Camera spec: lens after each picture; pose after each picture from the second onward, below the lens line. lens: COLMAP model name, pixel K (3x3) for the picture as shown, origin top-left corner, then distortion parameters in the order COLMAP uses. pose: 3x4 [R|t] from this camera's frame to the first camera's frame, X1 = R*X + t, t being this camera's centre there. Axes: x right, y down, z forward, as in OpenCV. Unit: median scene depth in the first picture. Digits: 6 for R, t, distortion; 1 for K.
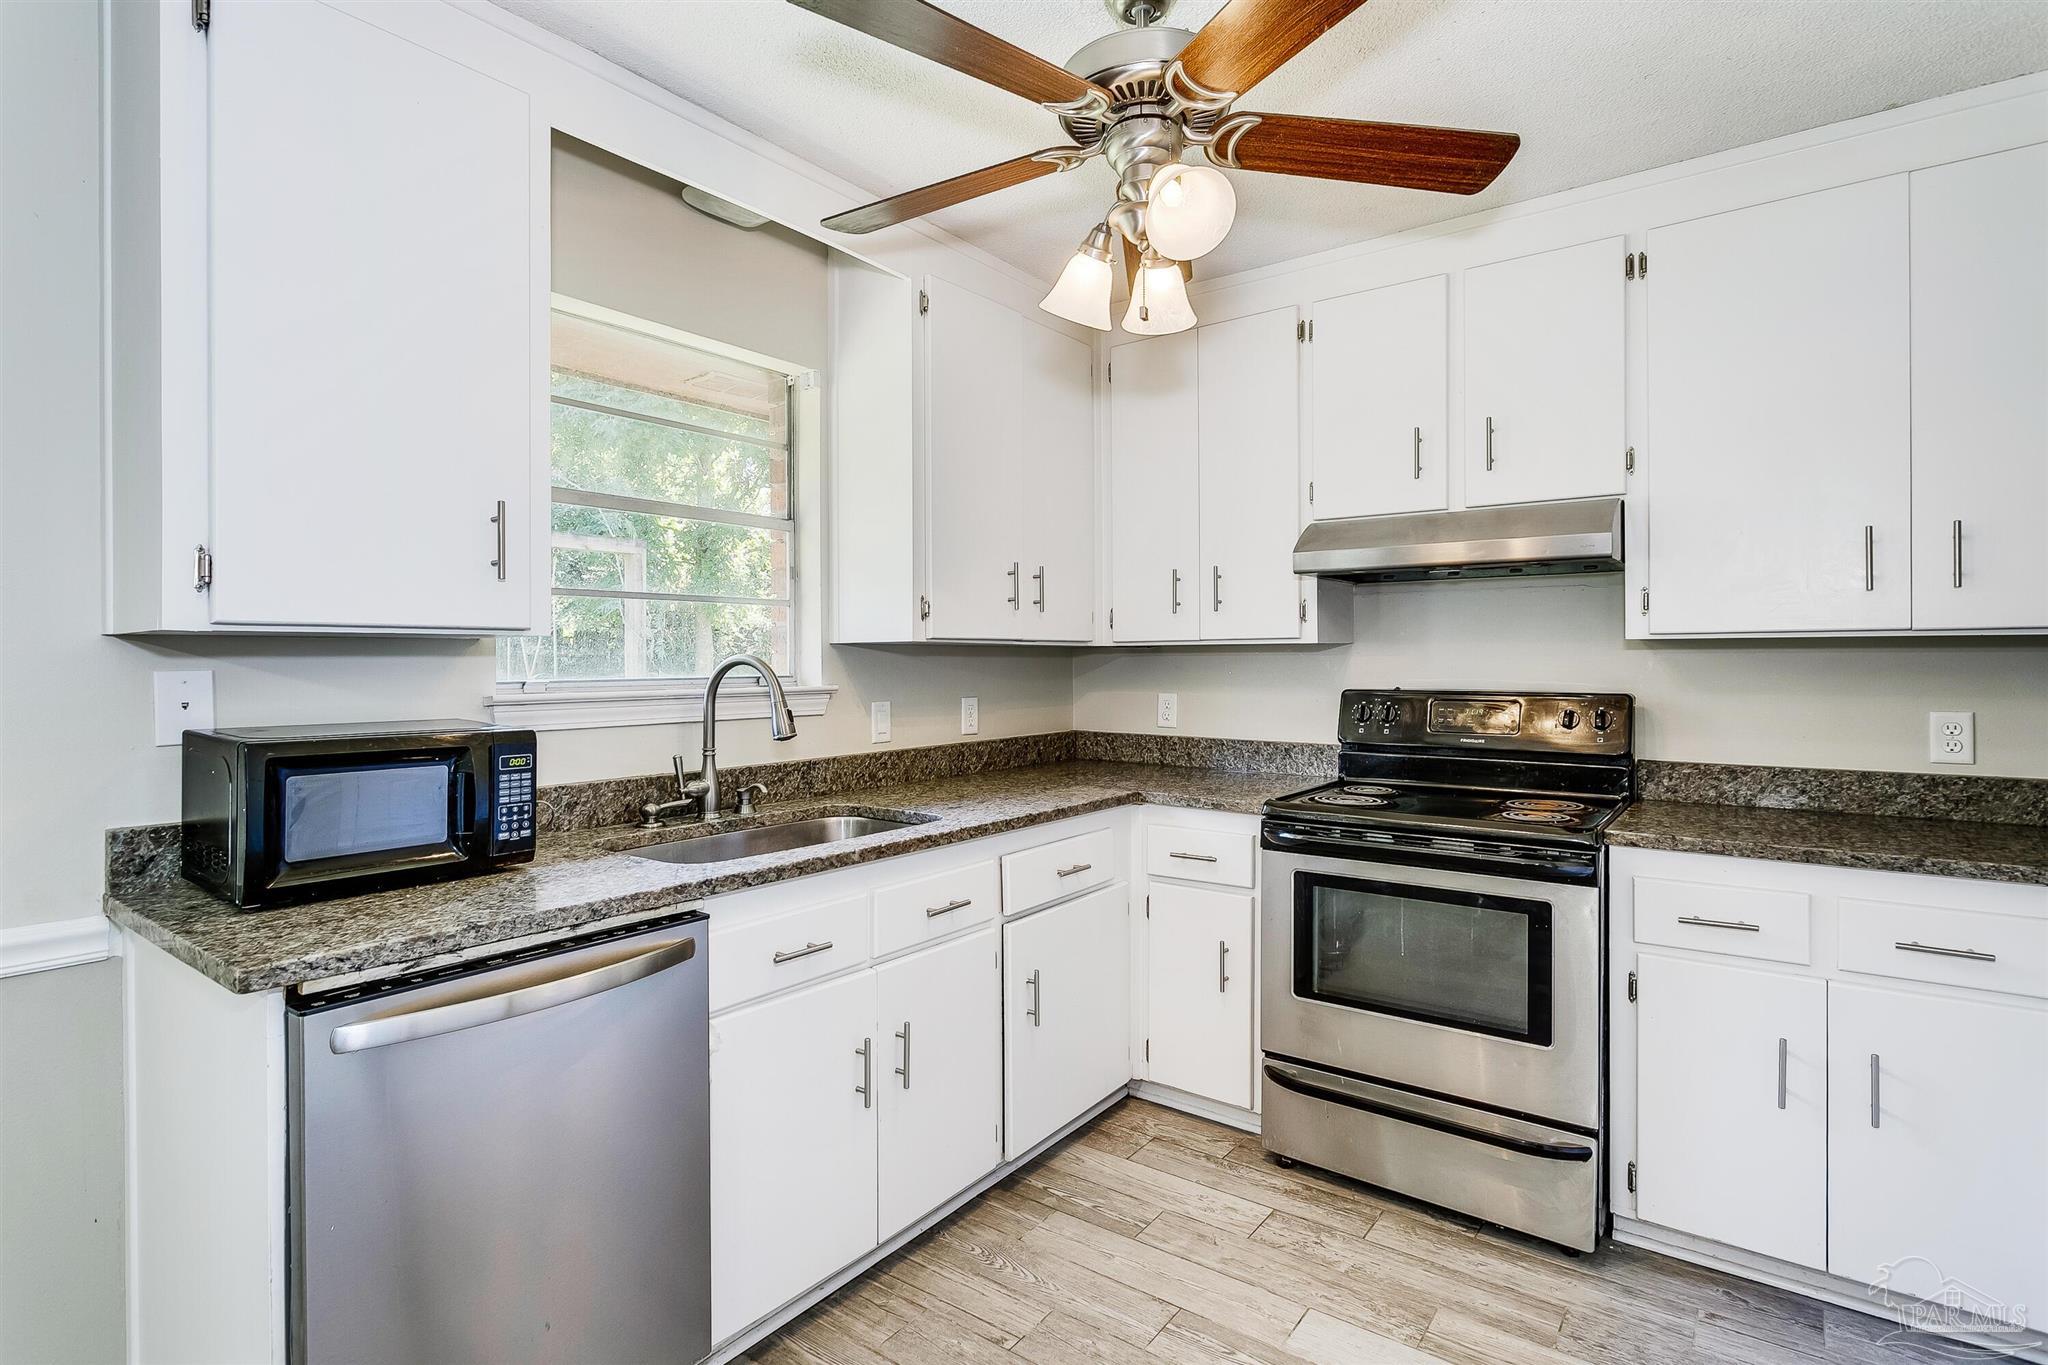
lens RADIAL K [[990.2, 0, 1030.0], [0, 990.2, 675.3], [0, 0, 1]] dist [-0.001034, 0.002087]
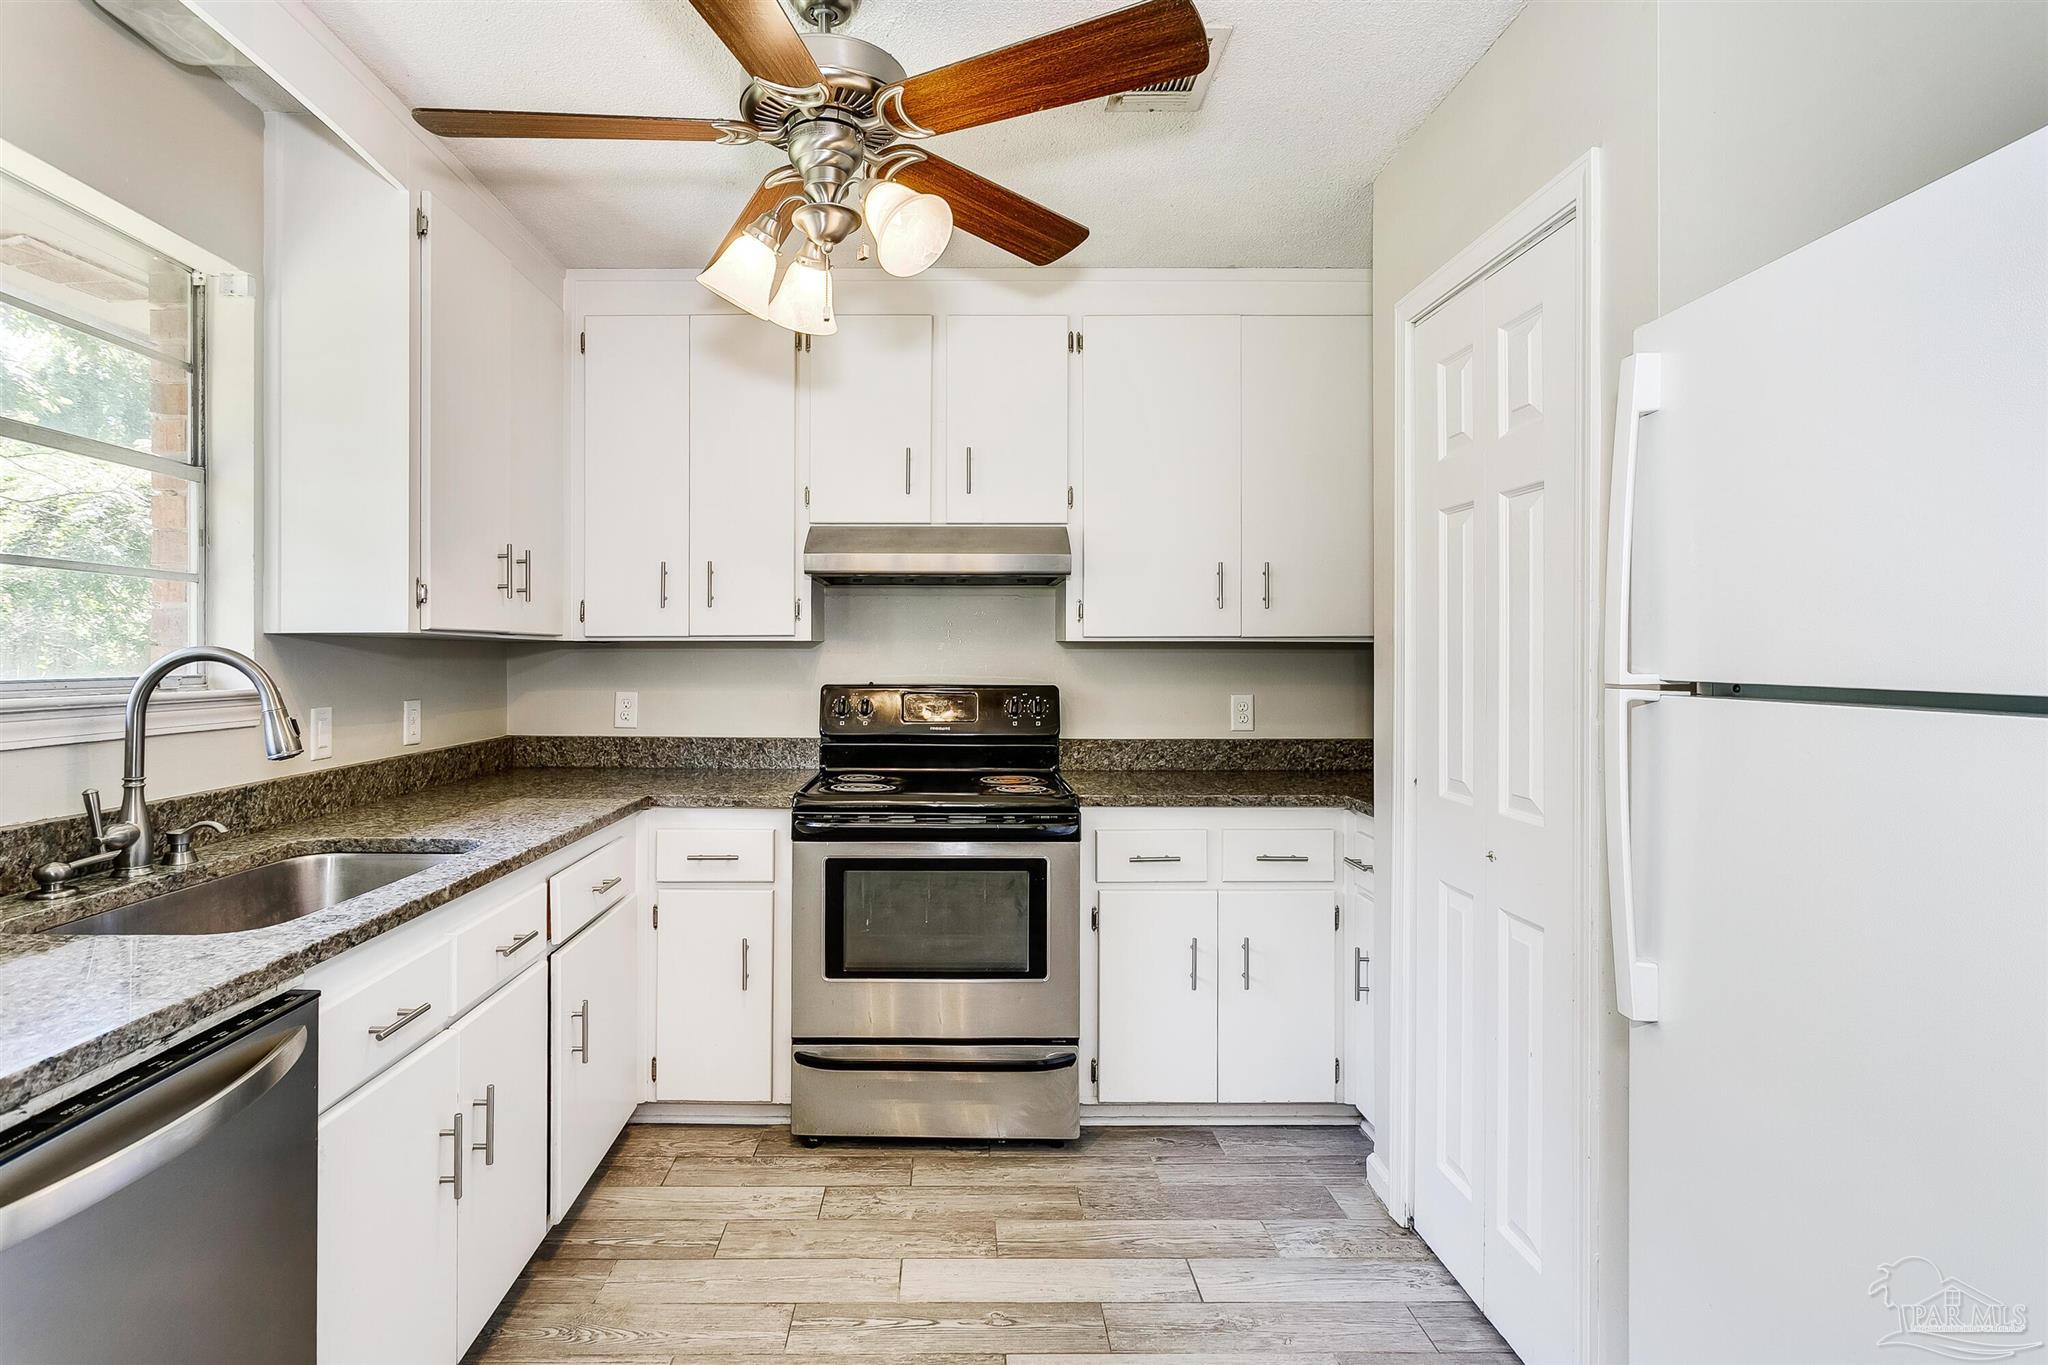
lens RADIAL K [[976.7, 0, 1026.2], [0, 976.7, 666.7], [0, 0, 1]] dist [0.003108, 0.002978]
pose [[0.811966, -0.002078, 0.583701, -0.178721], [0.005386, 0.999978, -0.003931, 0.000205], [-0.583680, 0.006336, 0.811959, 0.042229]]
